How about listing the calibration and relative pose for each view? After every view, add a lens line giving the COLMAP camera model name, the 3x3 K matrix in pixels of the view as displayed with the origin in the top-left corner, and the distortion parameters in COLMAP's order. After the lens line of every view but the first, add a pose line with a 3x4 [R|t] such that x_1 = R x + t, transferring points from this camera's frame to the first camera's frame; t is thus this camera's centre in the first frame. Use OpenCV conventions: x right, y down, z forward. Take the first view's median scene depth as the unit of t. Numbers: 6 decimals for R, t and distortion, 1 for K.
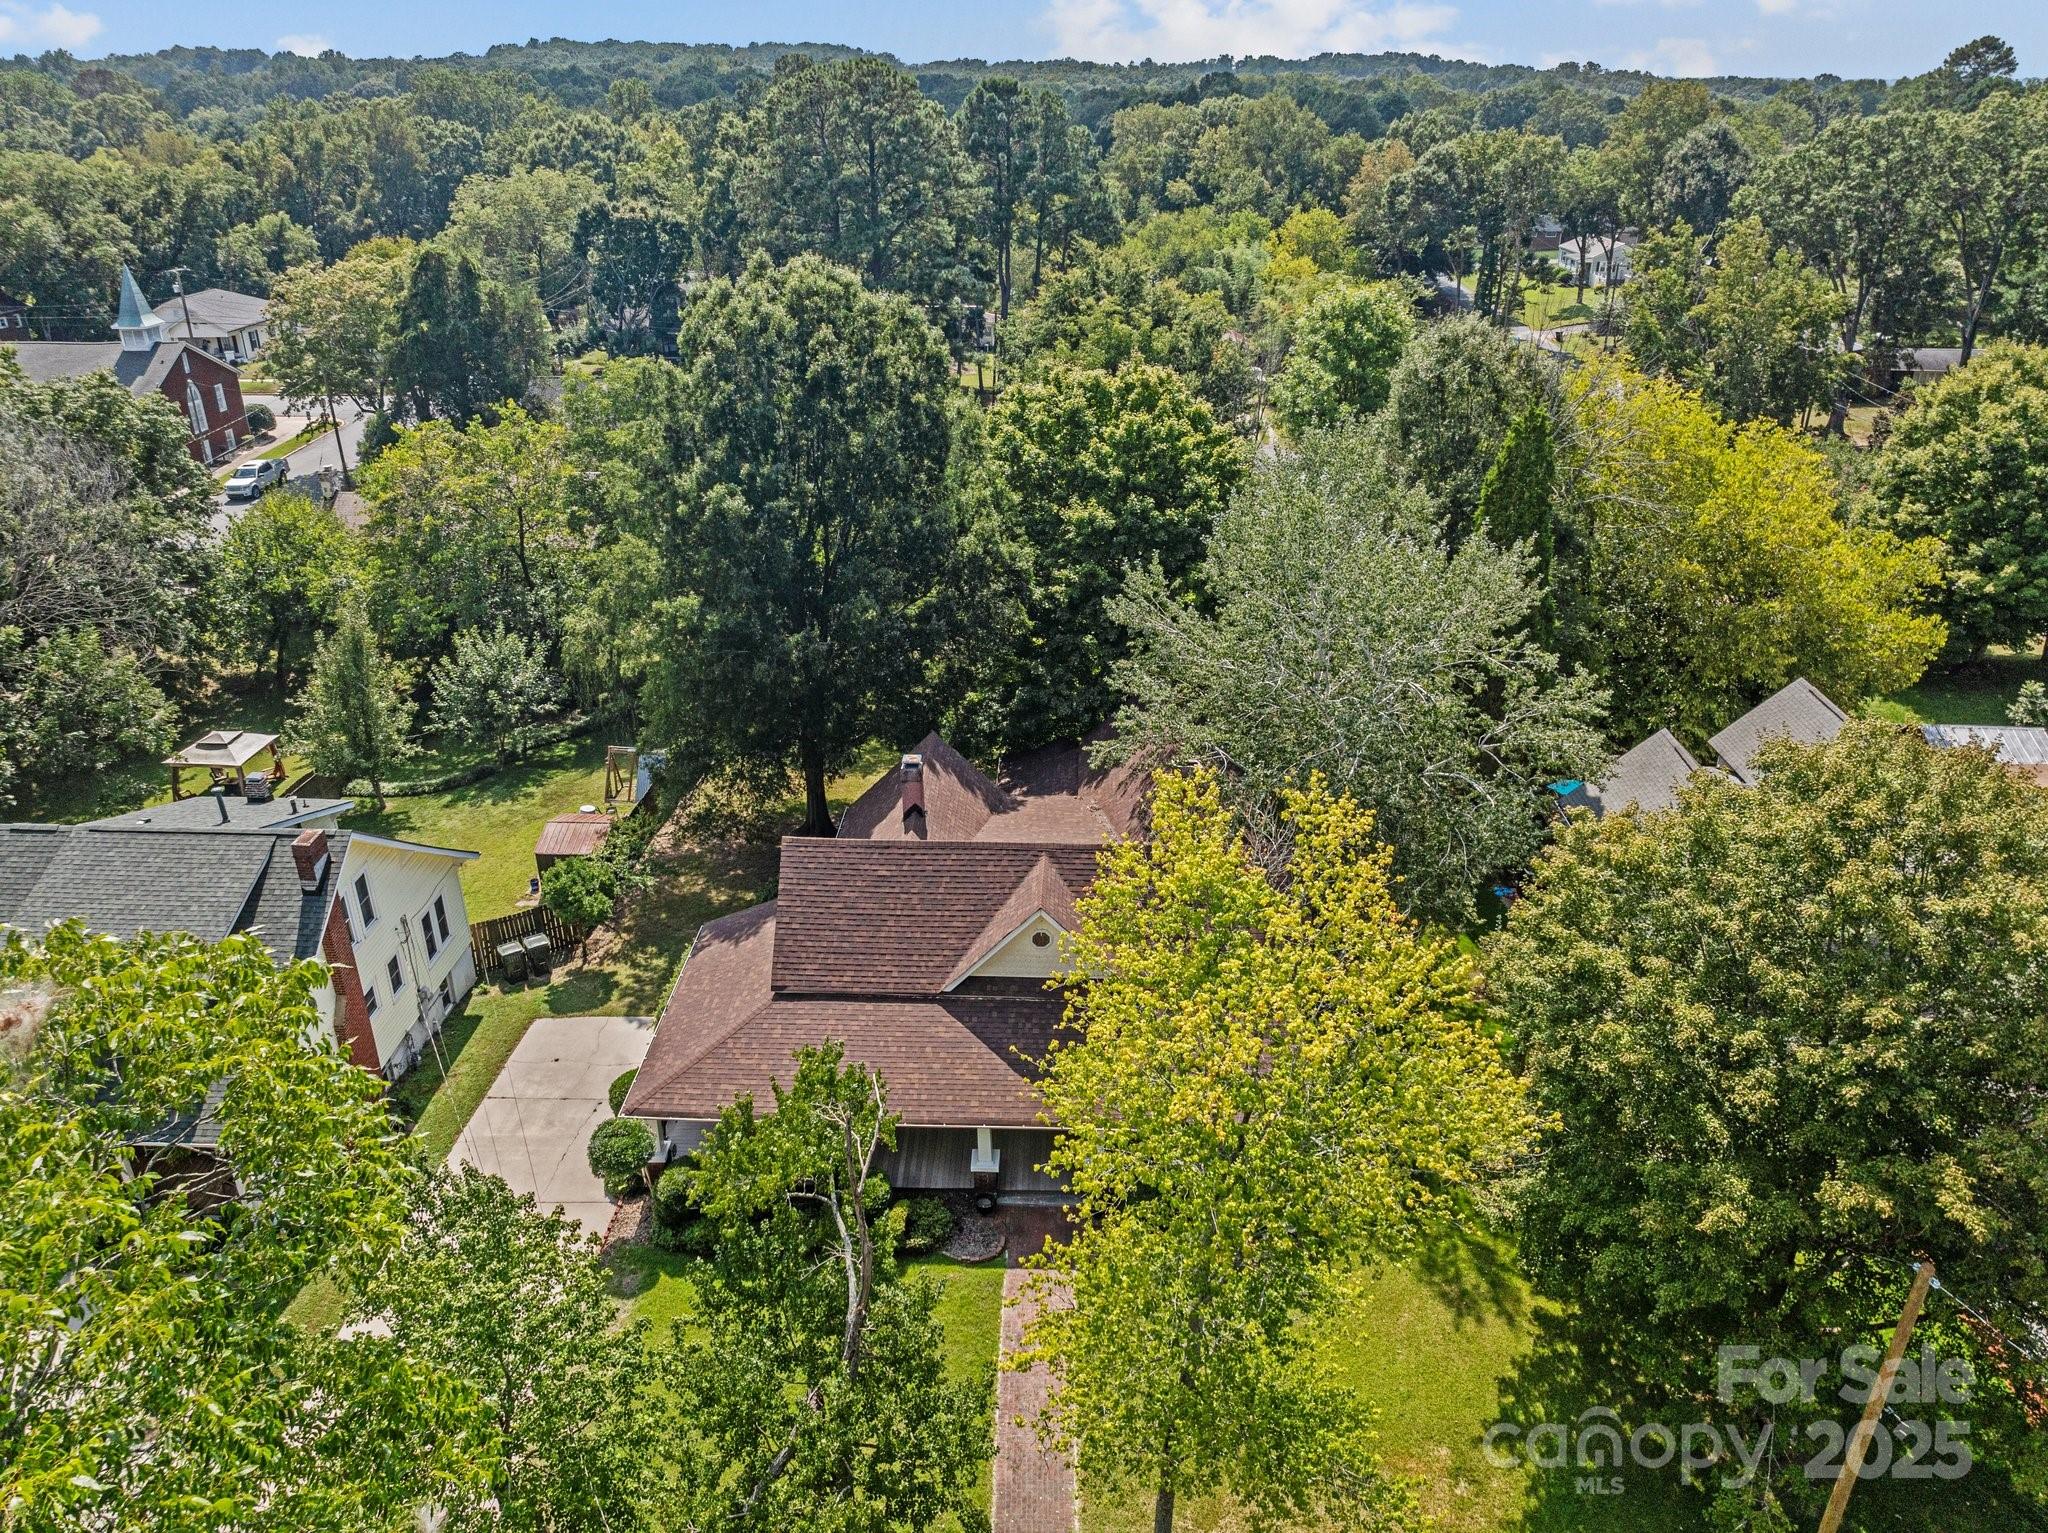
lens RADIAL K [[1474.8, 0, 1024.0], [0, 1474.8, 766.5], [0, 0, 1]] dist [-0.041161, -0.001545]
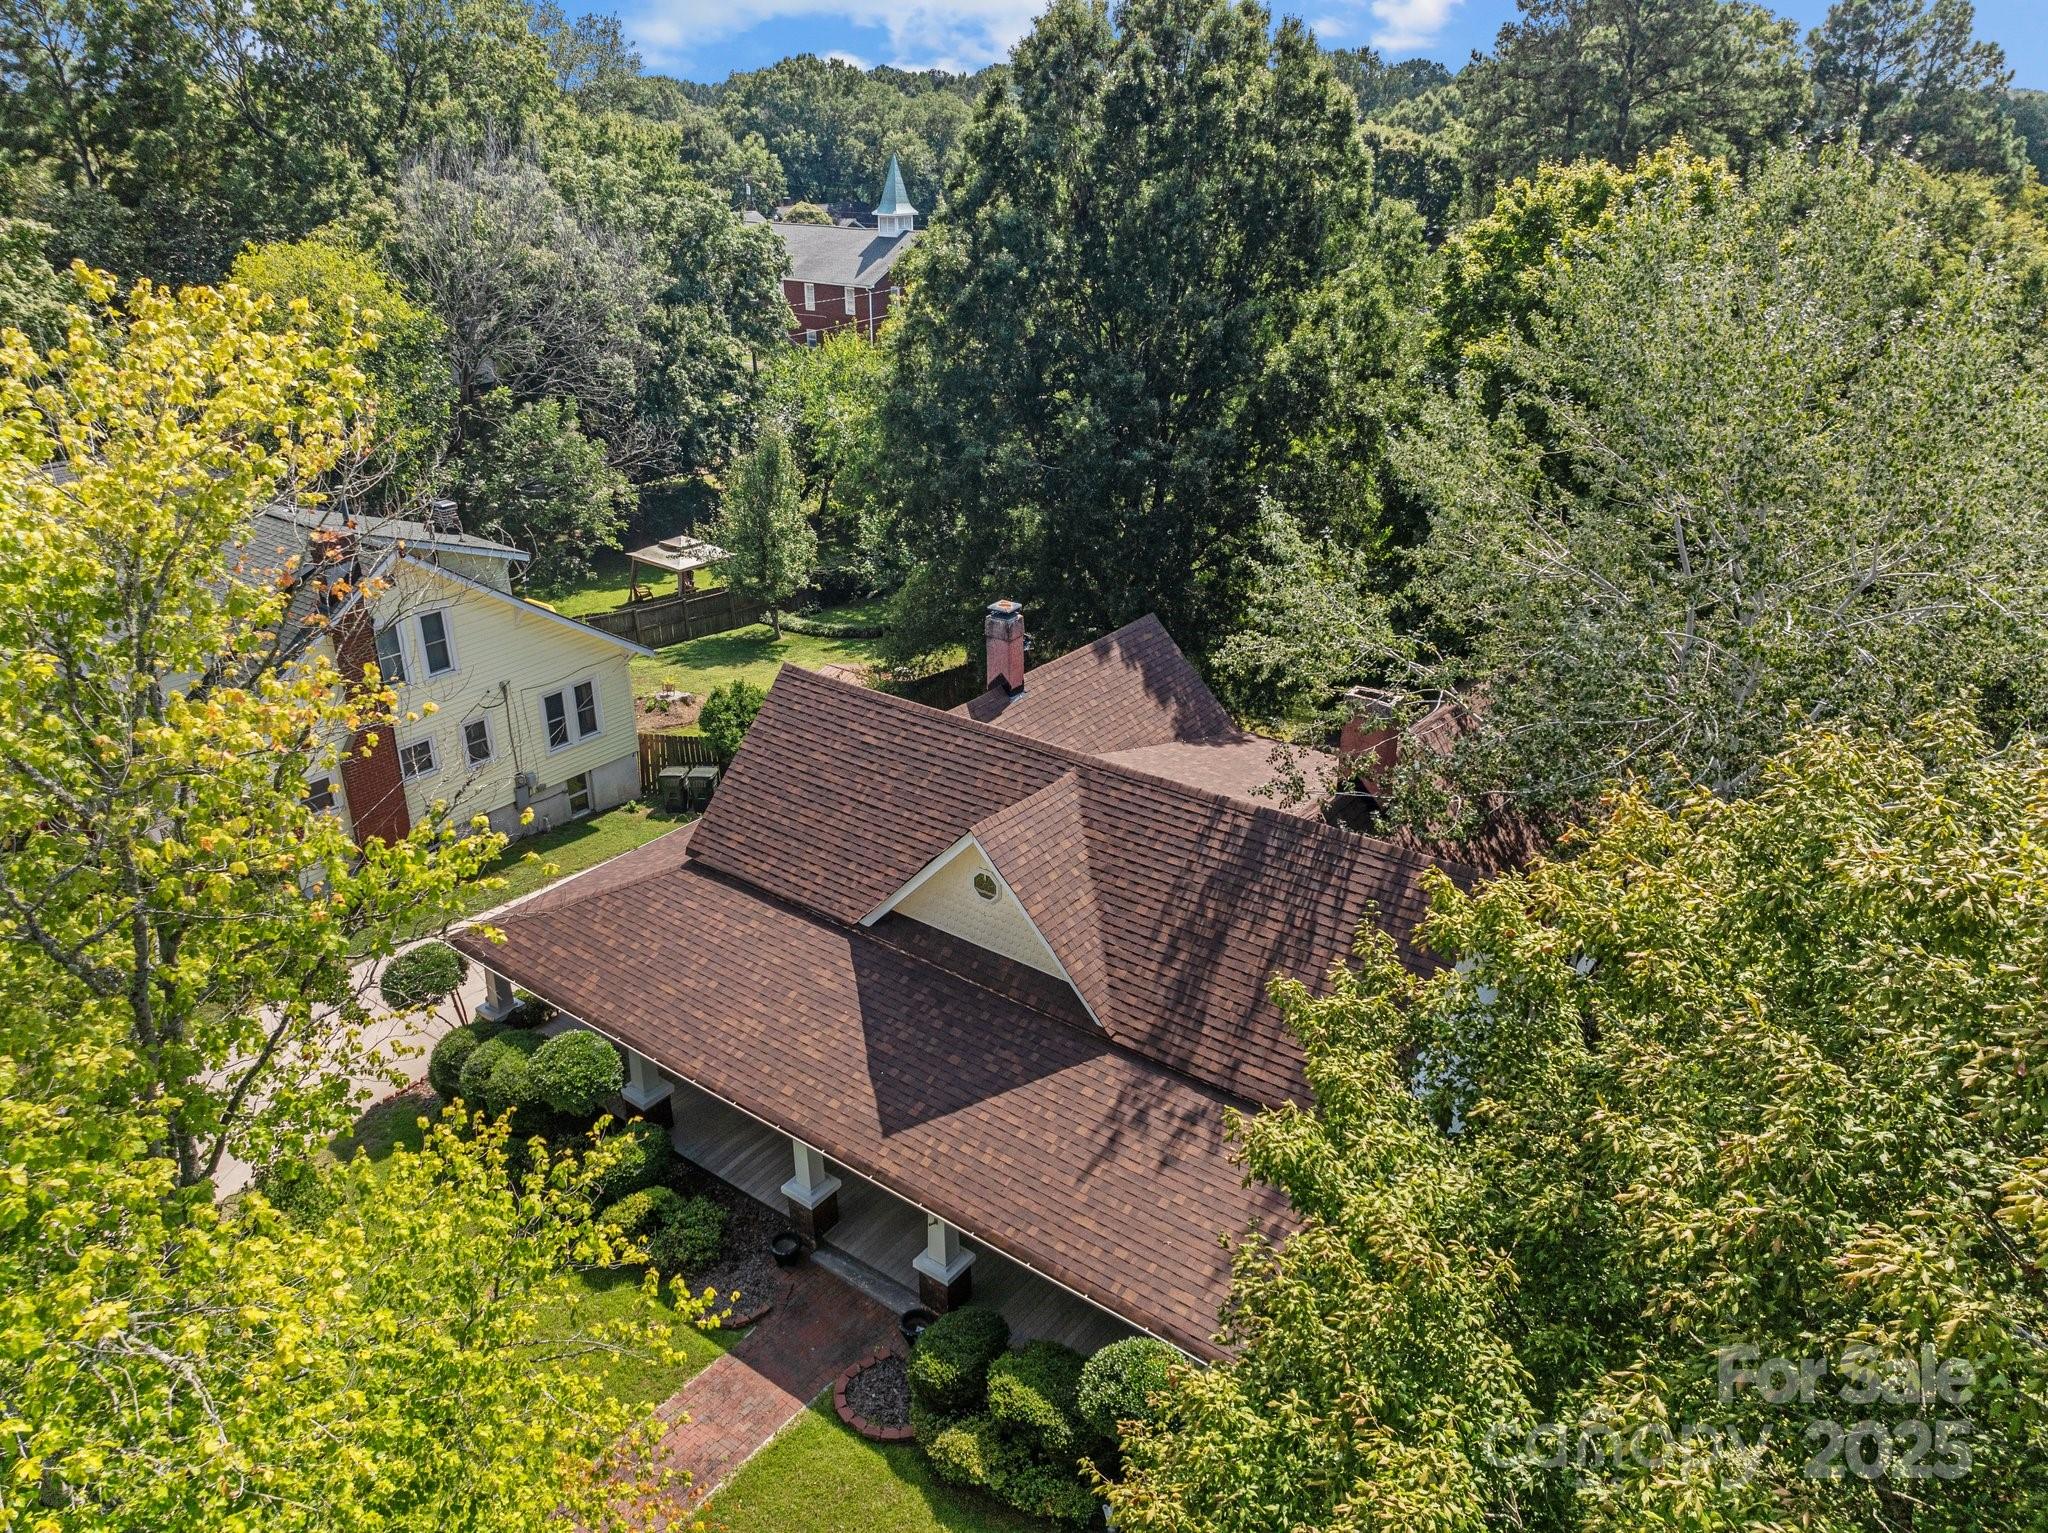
lens RADIAL K [[1474.8, 0, 1024.0], [0, 1474.8, 766.5], [0, 0, 1]] dist [-0.041161, -0.001545]
pose [[0.821339, 0.240412, -0.517304, 0.322977], [-0.254174, 0.966091, 0.045422, 0.037437], [0.510683, 0.094179, 0.854595, 0.470992]]
